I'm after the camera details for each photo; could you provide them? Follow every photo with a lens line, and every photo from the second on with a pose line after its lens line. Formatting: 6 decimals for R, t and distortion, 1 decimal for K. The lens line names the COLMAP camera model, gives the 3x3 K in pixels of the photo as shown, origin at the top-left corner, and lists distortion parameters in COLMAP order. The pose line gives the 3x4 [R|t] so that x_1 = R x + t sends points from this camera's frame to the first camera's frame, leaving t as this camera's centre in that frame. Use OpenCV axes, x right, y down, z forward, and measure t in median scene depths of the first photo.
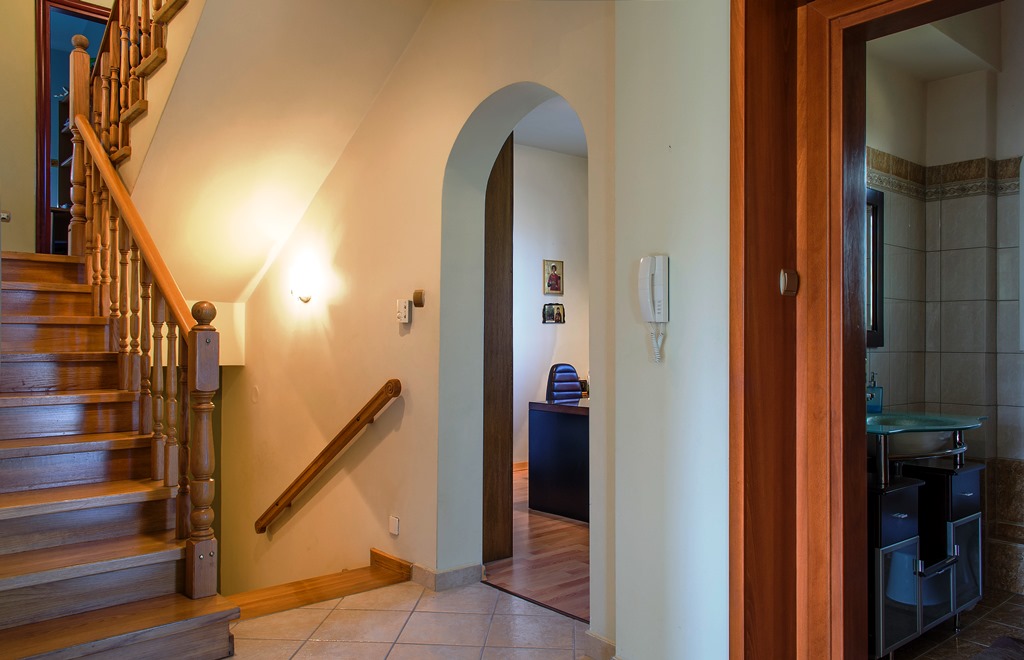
lens RADIAL K [[771.2, 0, 512.0], [0, 771.2, 329.3], [0, 0, 1]] dist [0.000013, 0.000490]
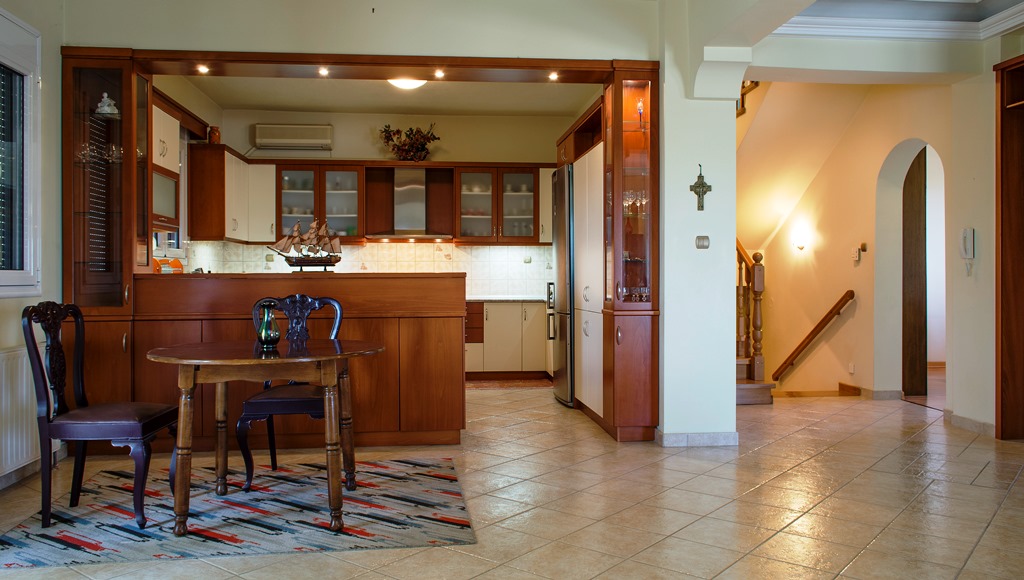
lens RADIAL K [[812.2, 0, 511.9], [0, 812.2, 281.3], [0, 0, 1]] dist [0.002229, 0.002618]
pose [[0.830148, -0.004048, -0.557528, 0.263499], [0.014505, 0.999792, 0.014339, 0.002850], [0.557354, -0.019991, 0.830034, -1.092855]]
